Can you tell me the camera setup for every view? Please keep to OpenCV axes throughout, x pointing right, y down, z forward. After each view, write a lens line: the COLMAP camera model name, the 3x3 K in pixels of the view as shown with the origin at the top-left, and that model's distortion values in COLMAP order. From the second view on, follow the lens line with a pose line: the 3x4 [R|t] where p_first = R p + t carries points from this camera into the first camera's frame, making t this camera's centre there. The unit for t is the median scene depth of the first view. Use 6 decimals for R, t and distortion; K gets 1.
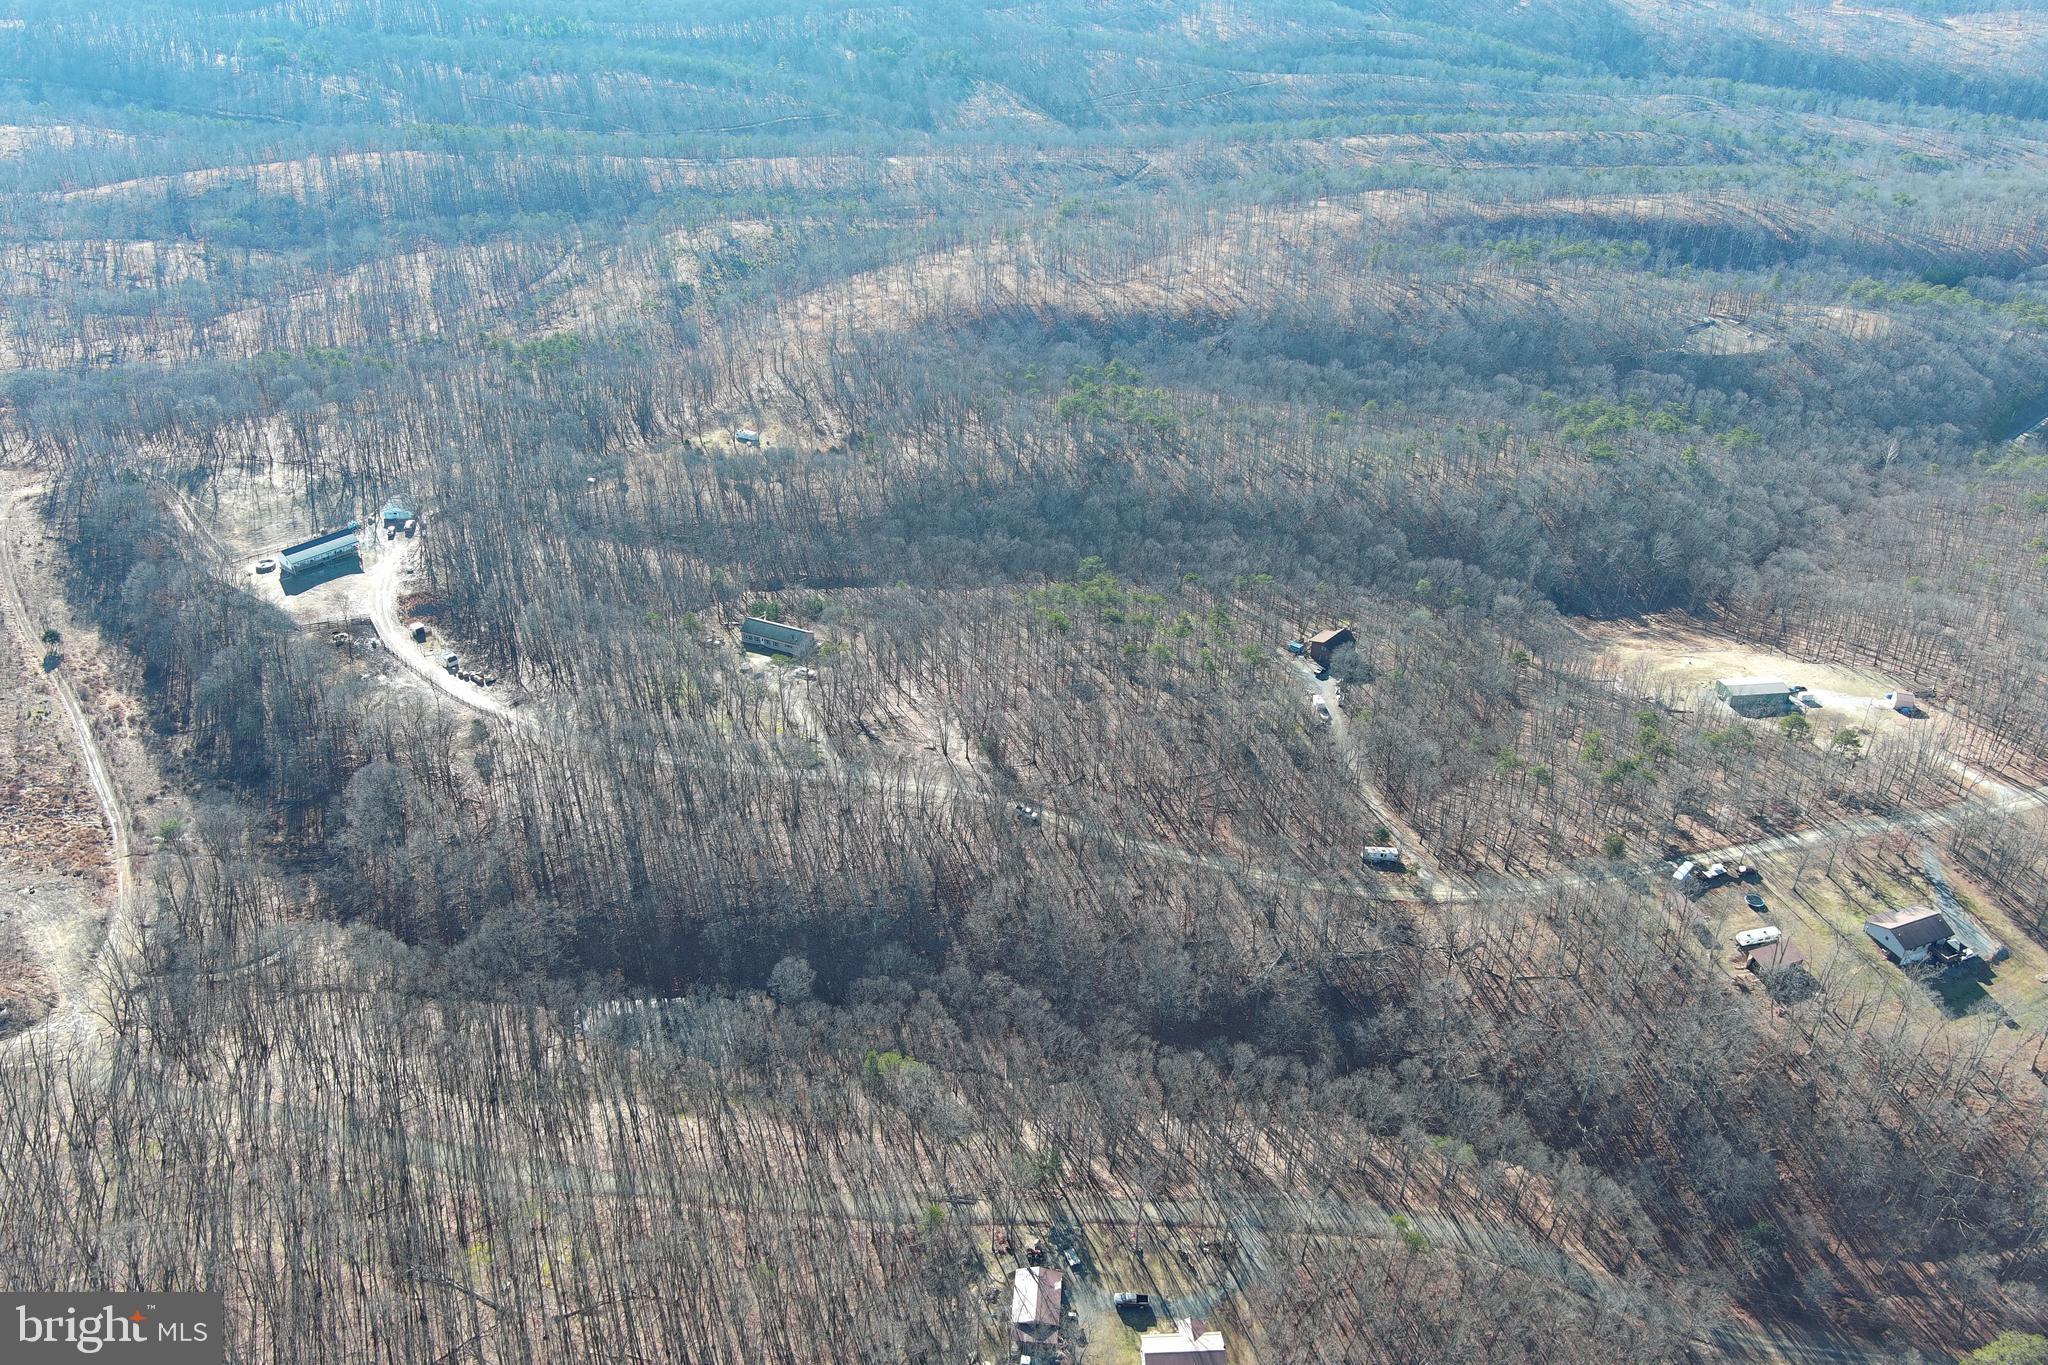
lens RADIAL K [[1586.2, 0, 1009.0], [0, 1586.2, 677.4], [0, 0, 1]] dist [0.011345, -0.004467]
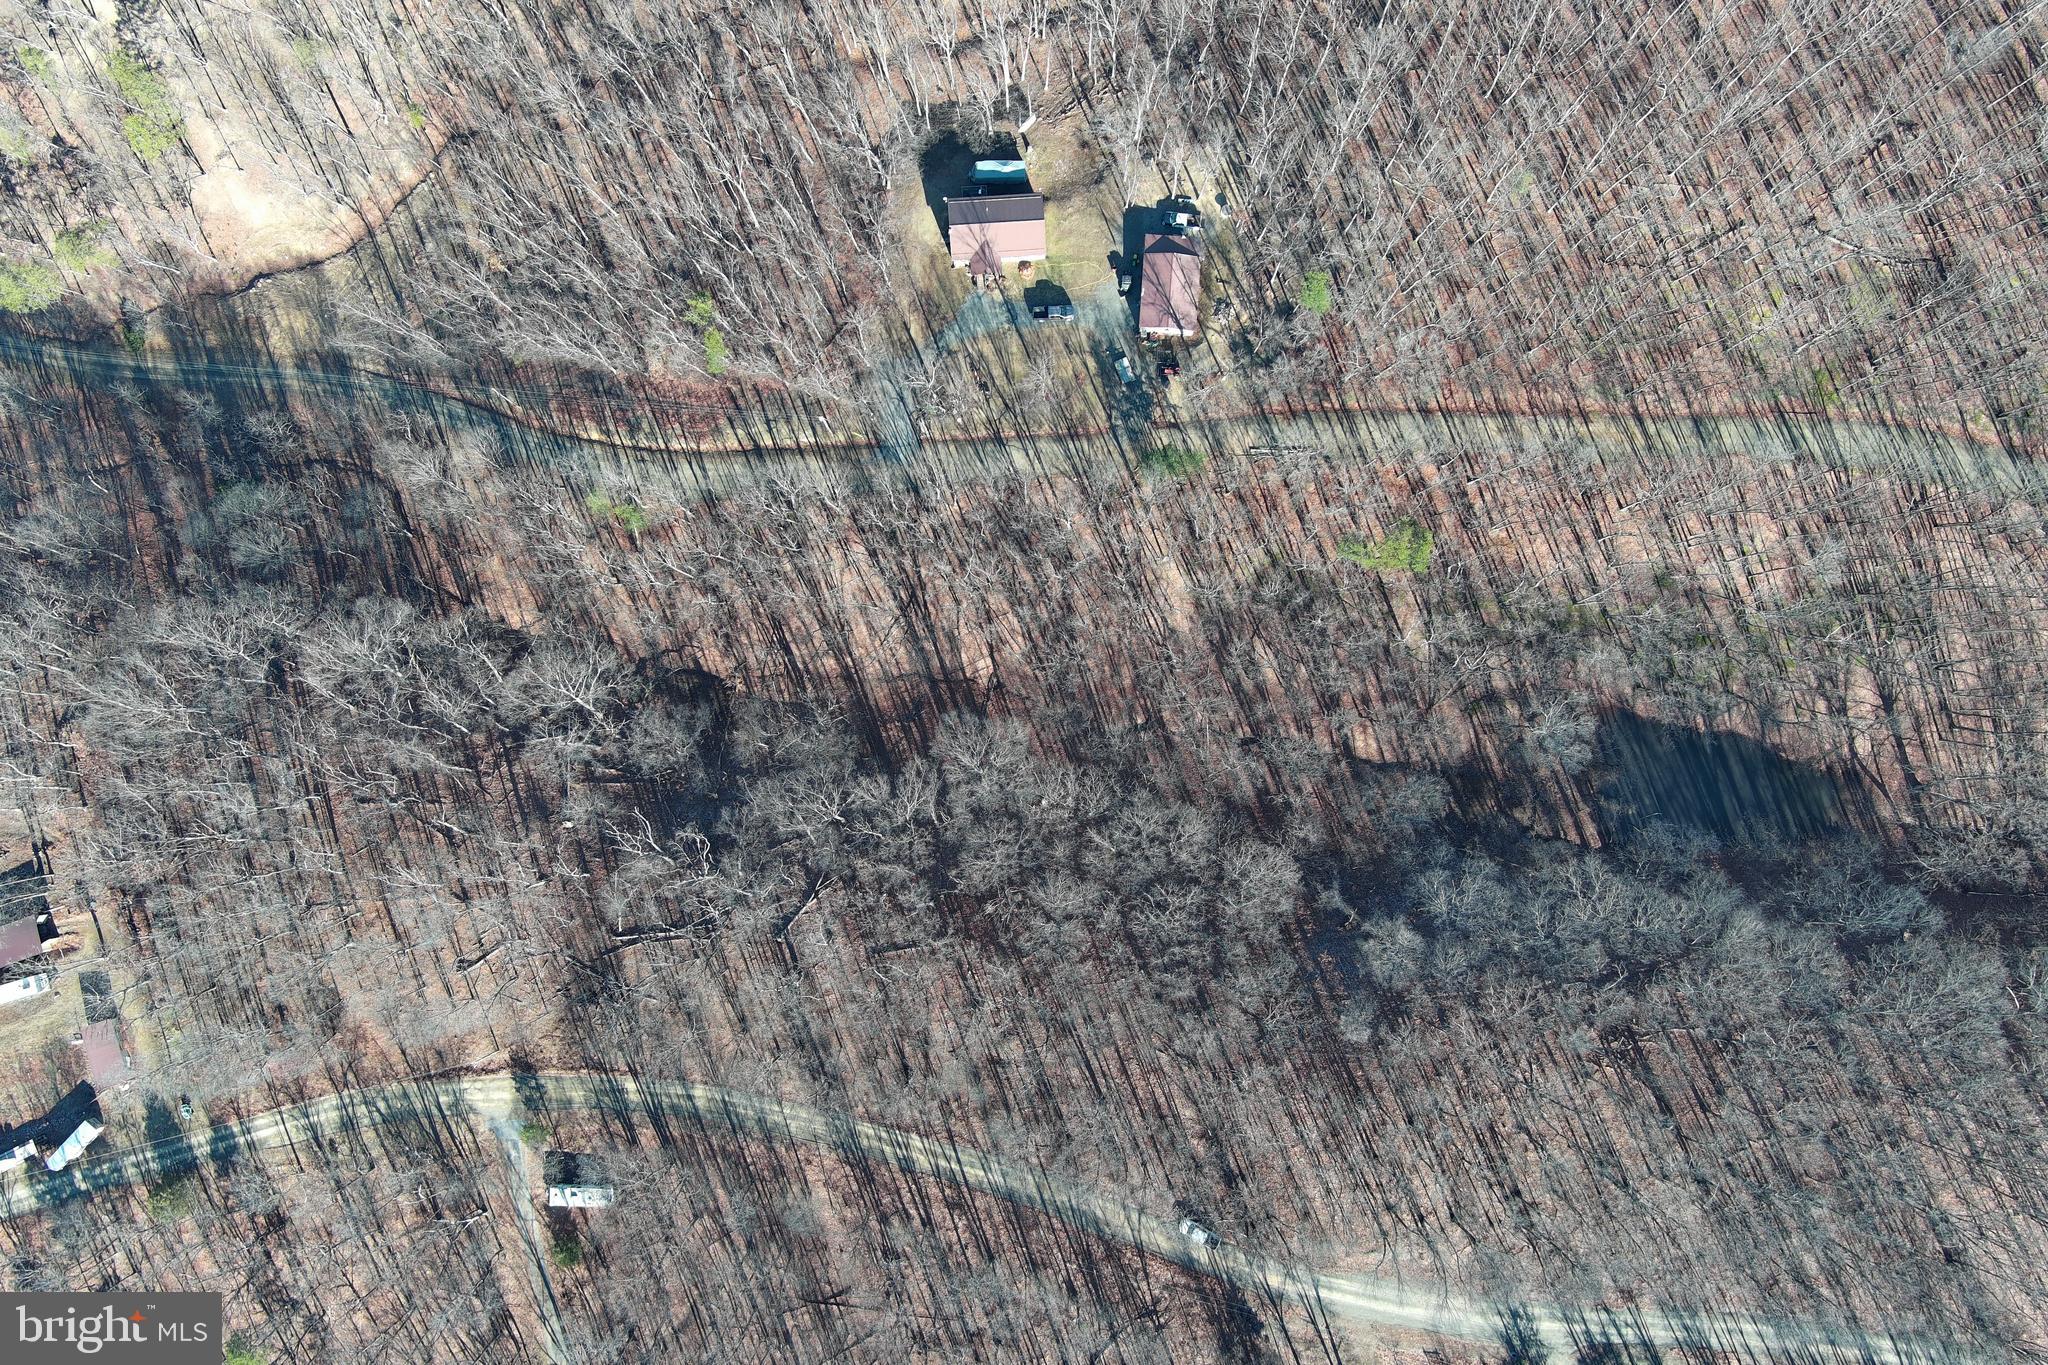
lens RADIAL K [[1586.2, 0, 1028.4], [0, 1586.2, 695.5], [0, 0, 1]] dist [0.011345, -0.004467]
pose [[-0.999802, 0.014499, -0.013623, 0.095348], [-0.018968, -0.488264, 0.872490, -0.389438], [0.005998, 0.872576, 0.488442, 0.704765]]
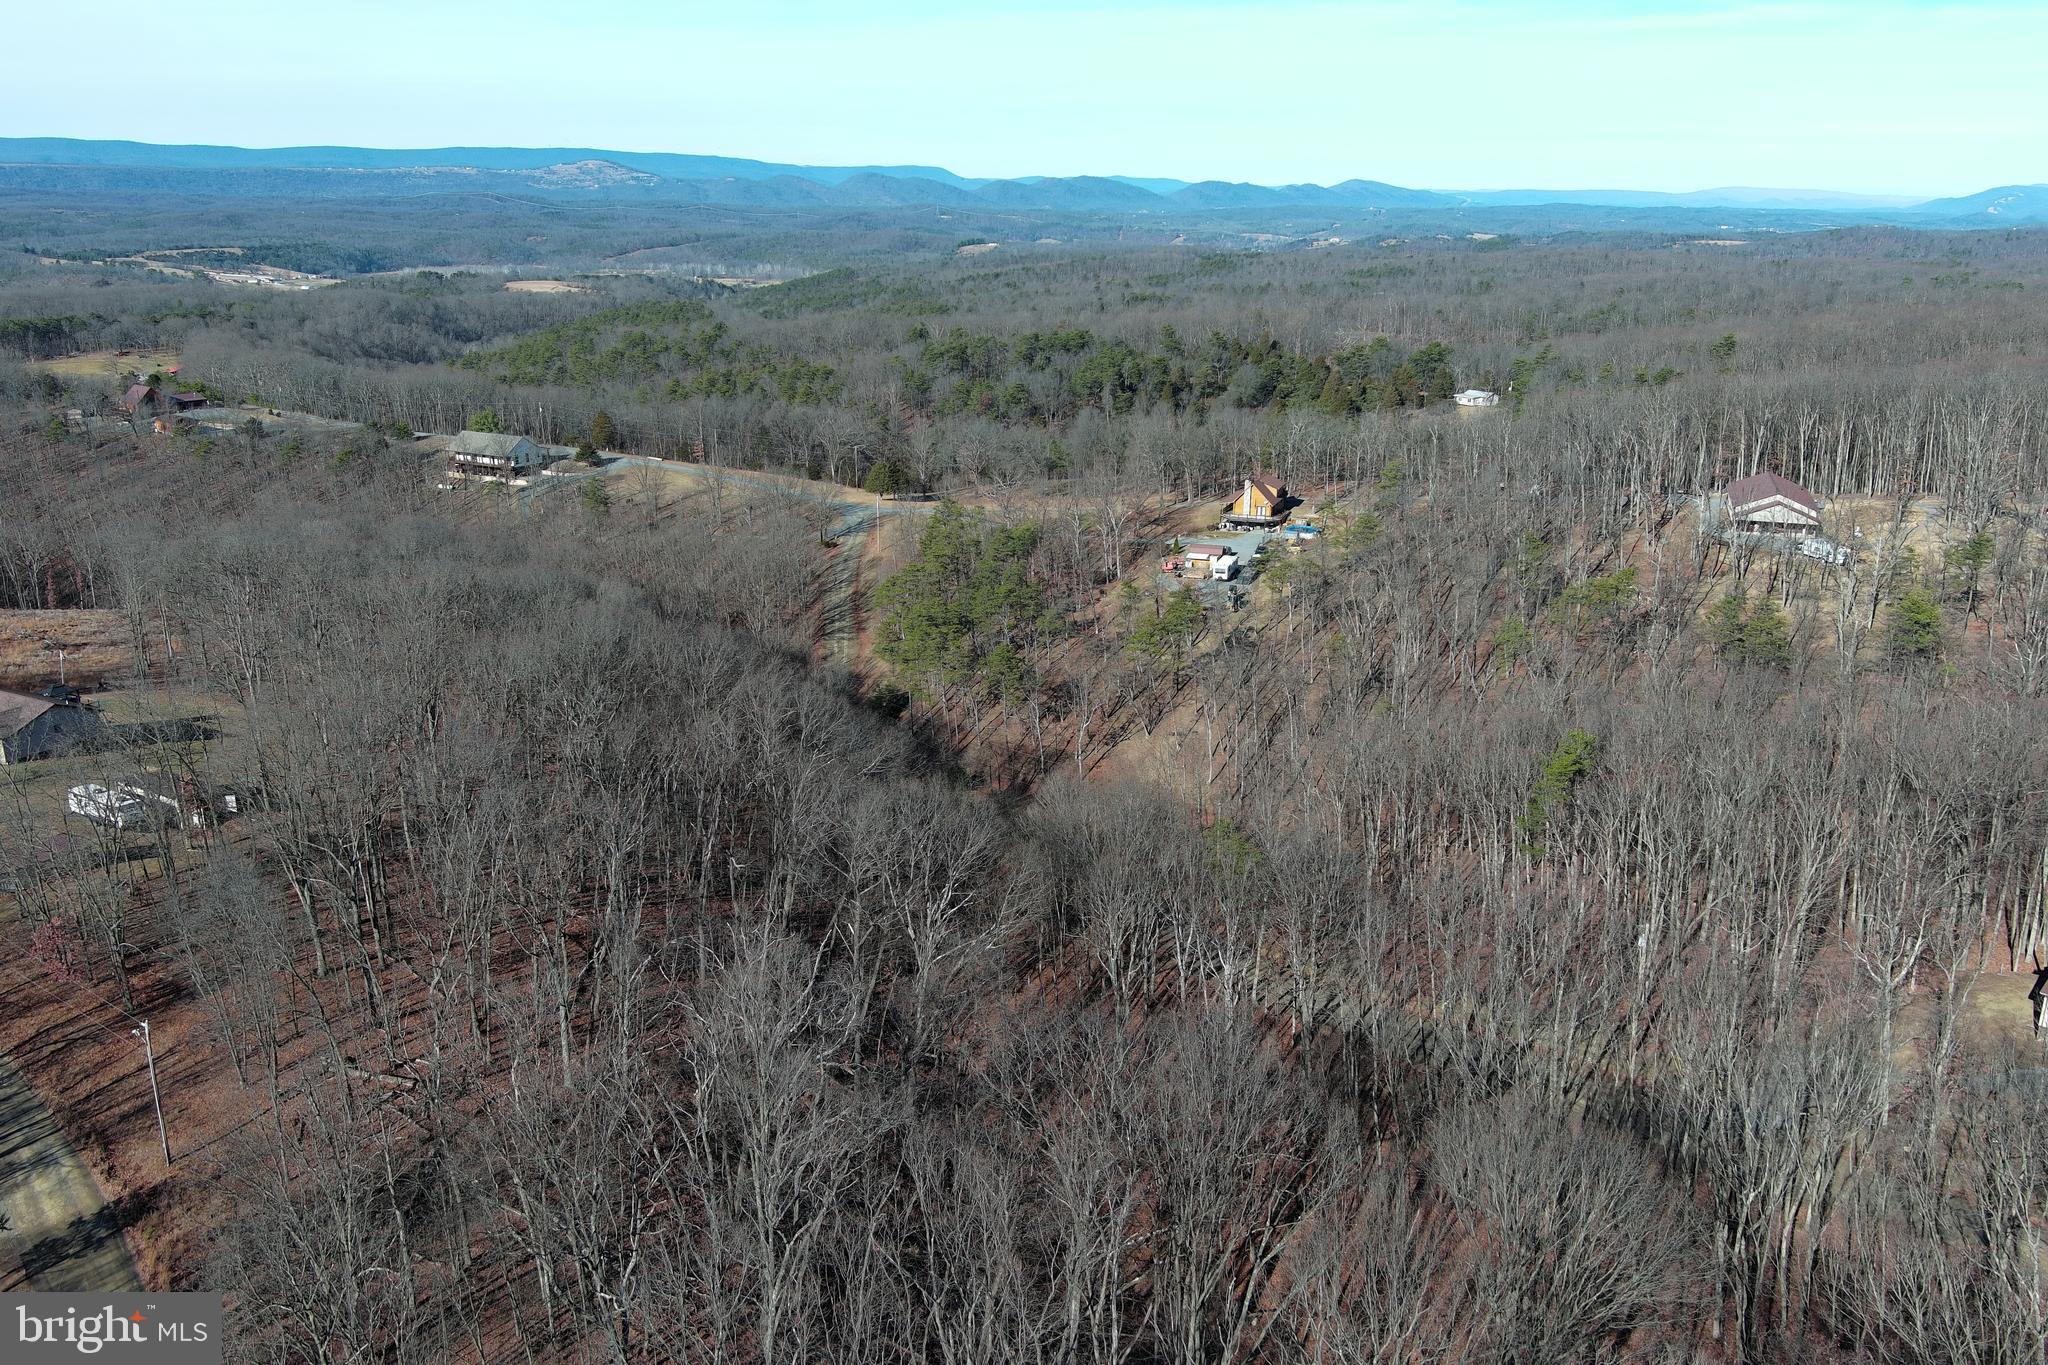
lens RADIAL K [[1586.2, 0, 1020.7], [0, 1586.2, 688.1], [0, 0, 1]] dist [0.011345, -0.004467]
pose [[-0.635253, -0.235328, 0.735577, 0.007828], [0.401930, 0.712559, 0.575075, -0.008889], [-0.659474, 0.660969, -0.358070, 1.144175]]
